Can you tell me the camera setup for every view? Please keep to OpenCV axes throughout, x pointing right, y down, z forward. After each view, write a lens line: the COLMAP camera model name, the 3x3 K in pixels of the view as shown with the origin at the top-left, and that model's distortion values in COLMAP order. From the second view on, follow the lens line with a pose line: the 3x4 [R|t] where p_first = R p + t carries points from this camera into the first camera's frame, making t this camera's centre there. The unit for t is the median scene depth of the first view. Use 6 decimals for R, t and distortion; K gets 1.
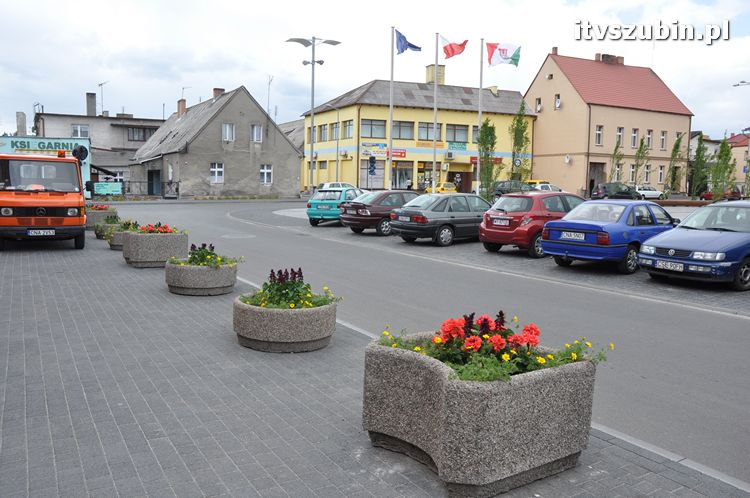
lens RADIAL K [[675.3, 0, 393.0], [0, 675.3, 250.4], [0, 0, 1]] dist [-0.190762, 0.319639]
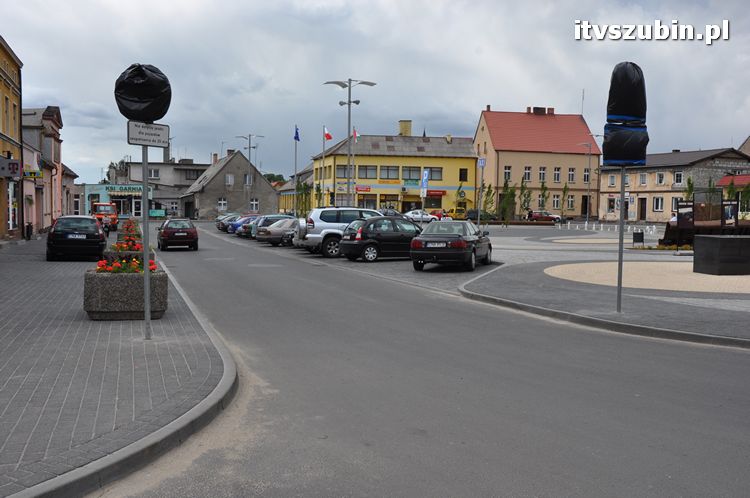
lens RADIAL K [[832.9, 0, 375.0], [0, 832.9, 249.0], [0, 0, 1]] dist [0.005753, 0.031246]
pose [[0.968547, 0.012724, -0.248506, 0.463508], [-0.023739, 0.998862, -0.041377, 0.052855], [0.247696, 0.045975, 0.967746, -0.671667]]
